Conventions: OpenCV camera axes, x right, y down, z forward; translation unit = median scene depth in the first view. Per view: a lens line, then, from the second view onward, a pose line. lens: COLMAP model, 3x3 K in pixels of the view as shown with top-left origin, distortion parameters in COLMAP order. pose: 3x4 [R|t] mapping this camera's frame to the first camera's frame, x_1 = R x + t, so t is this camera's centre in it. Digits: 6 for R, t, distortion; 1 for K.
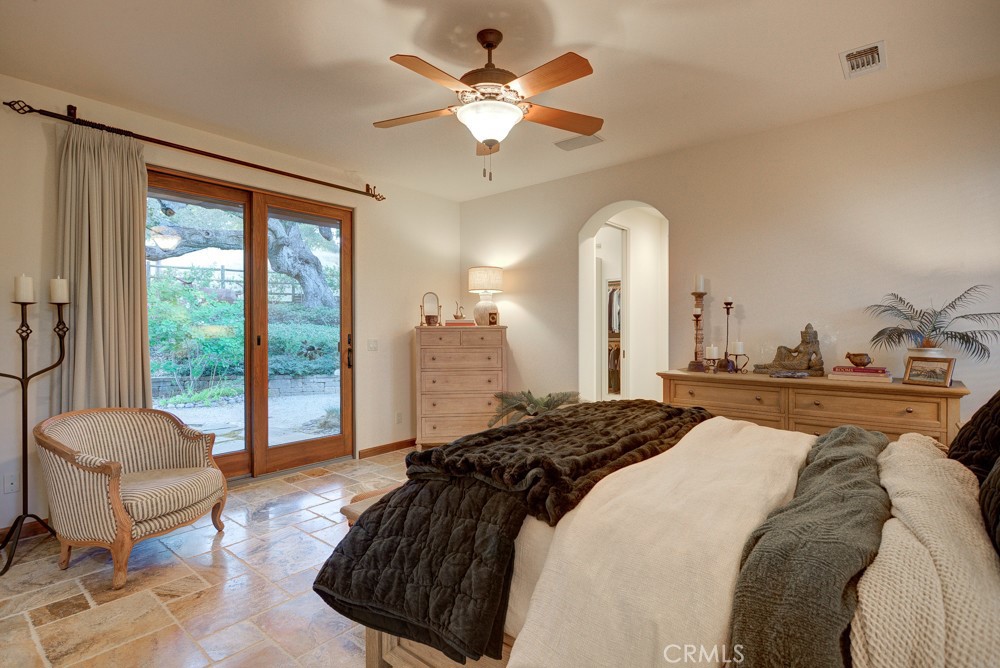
lens RADIAL K [[489.1, 0, 500.4], [0, 489.1, 332.6], [0, 0, 1]] dist [-0.007602, 0.001451]
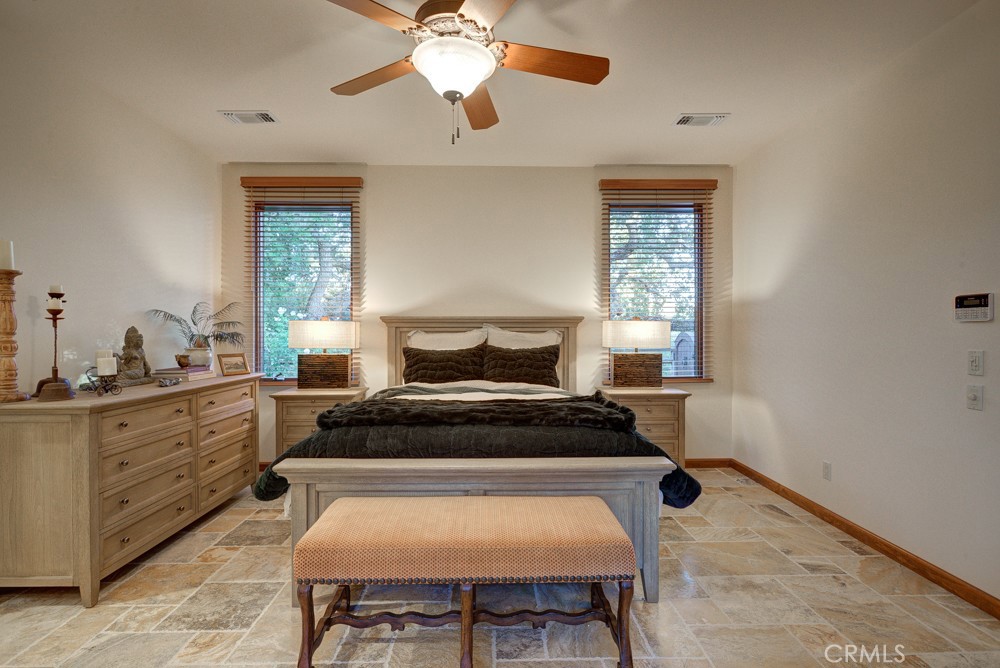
lens RADIAL K [[476.7, 0, 500.0], [0, 476.7, 334.0], [0, 0, 1]] dist [-0.038931, 0.000071]
pose [[-0.663910, -0.006161, 0.747787, -0.465209], [-0.000046, 0.999966, 0.008199, -0.011106], [-0.747813, 0.005409, -0.663888, 1.064181]]
